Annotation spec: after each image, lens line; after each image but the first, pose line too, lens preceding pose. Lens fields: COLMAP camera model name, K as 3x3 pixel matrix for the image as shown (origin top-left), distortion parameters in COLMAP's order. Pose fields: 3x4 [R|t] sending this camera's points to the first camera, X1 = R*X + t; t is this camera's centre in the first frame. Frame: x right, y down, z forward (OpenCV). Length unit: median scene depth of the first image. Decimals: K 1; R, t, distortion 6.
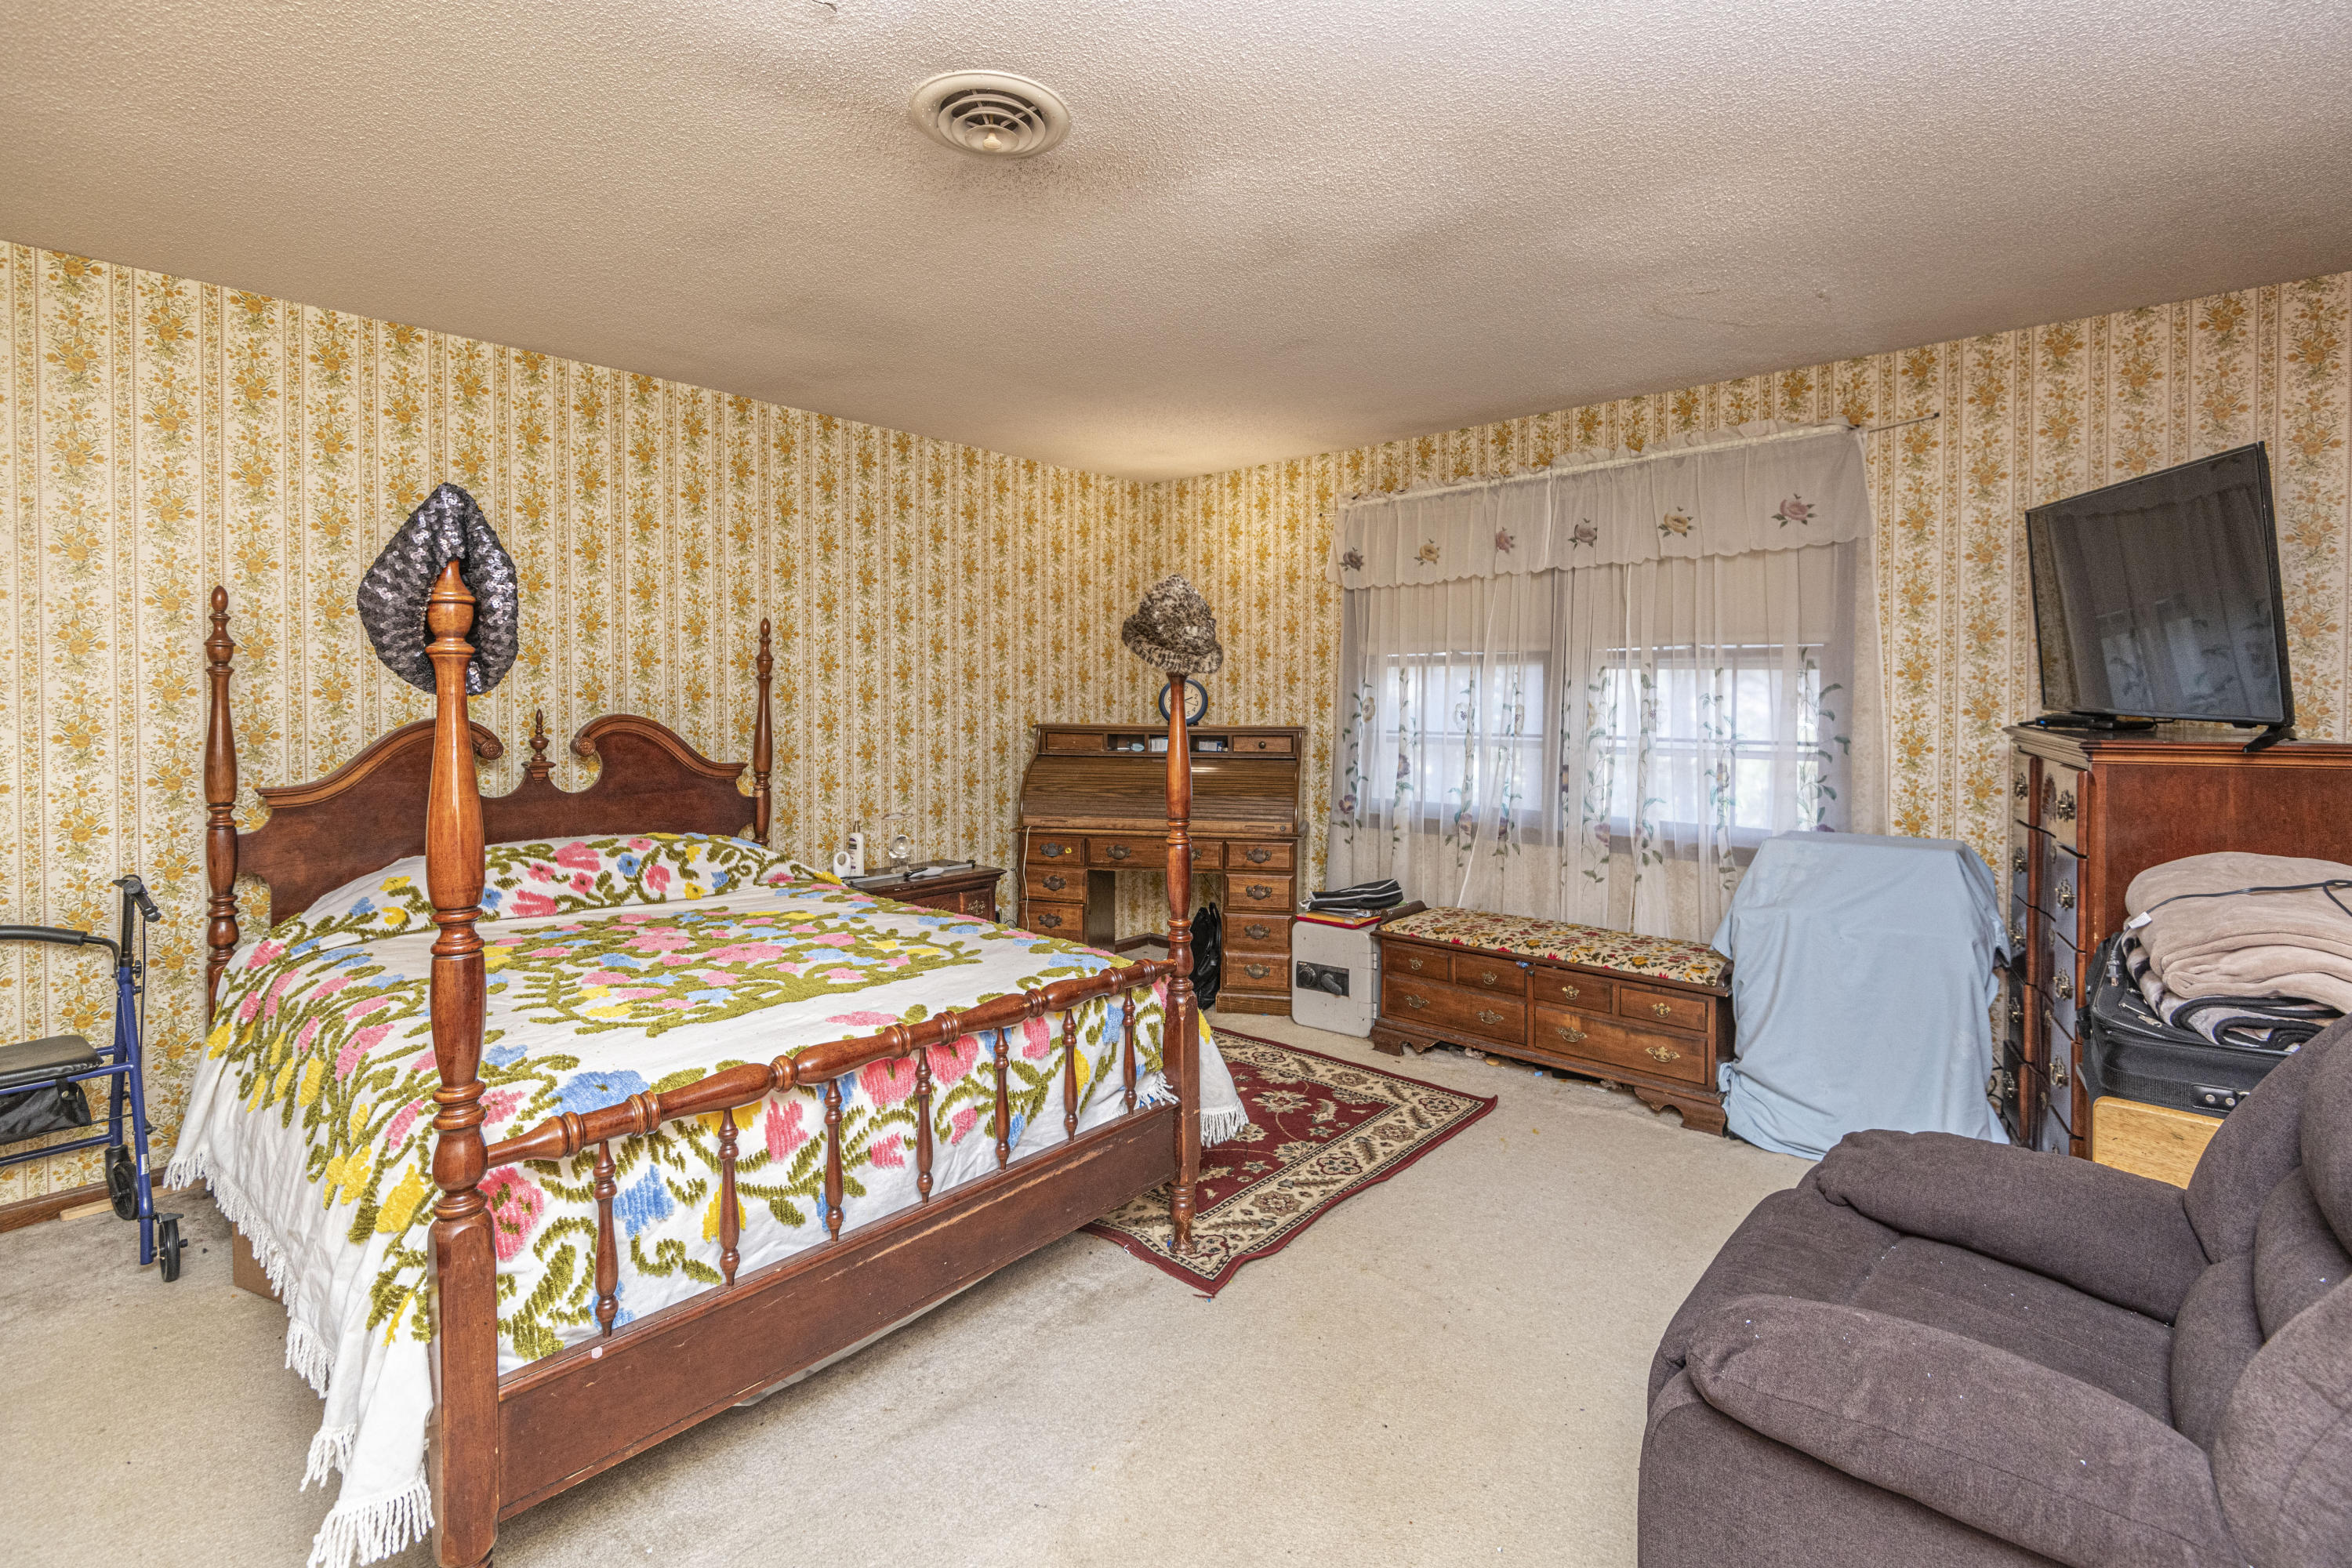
lens RADIAL K [[1077.5, 0, 1190.9], [0, 1077.5, 740.5], [0, 0, 1]] dist [0.037792, -0.024770]
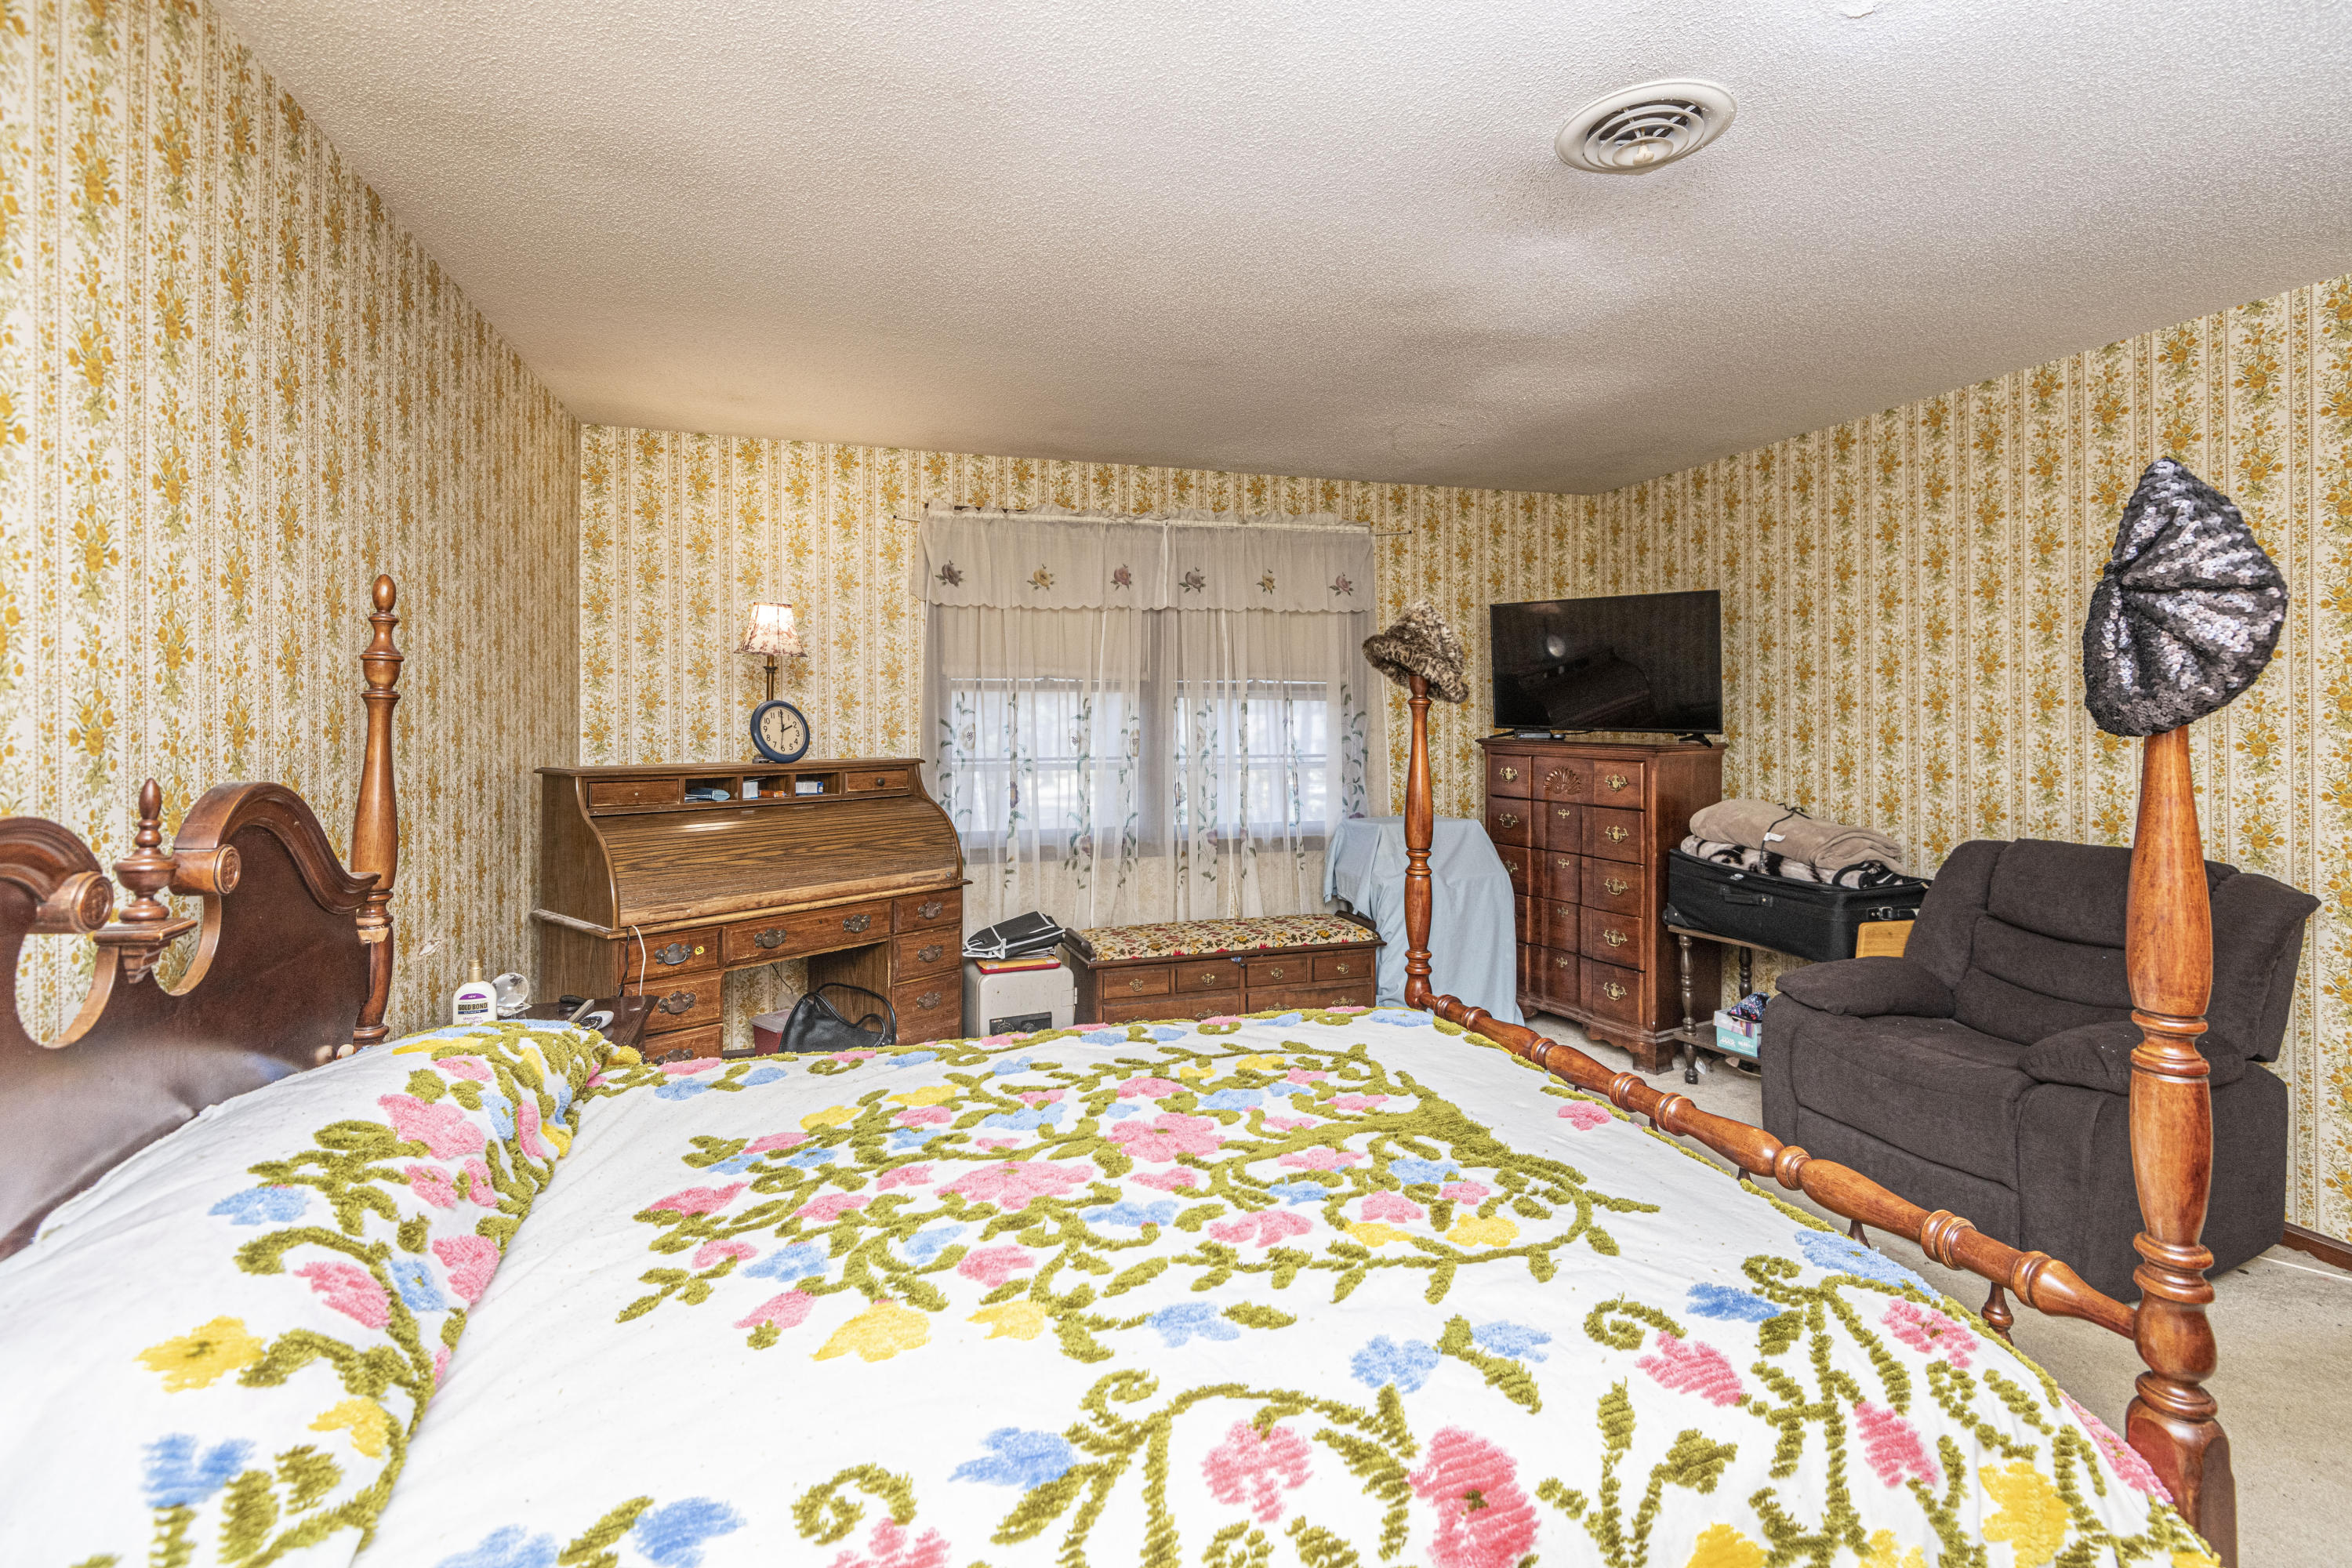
lens RADIAL K [[1106.1, 0, 1141.0], [0, 1106.1, 744.9], [0, 0, 1]] dist [0.039709, -0.026131]
pose [[0.512960, -0.031268, 0.857843, -0.675545], [0.037117, 0.999210, 0.014226, -0.034949], [-0.857609, 0.024543, 0.513716, 0.445999]]
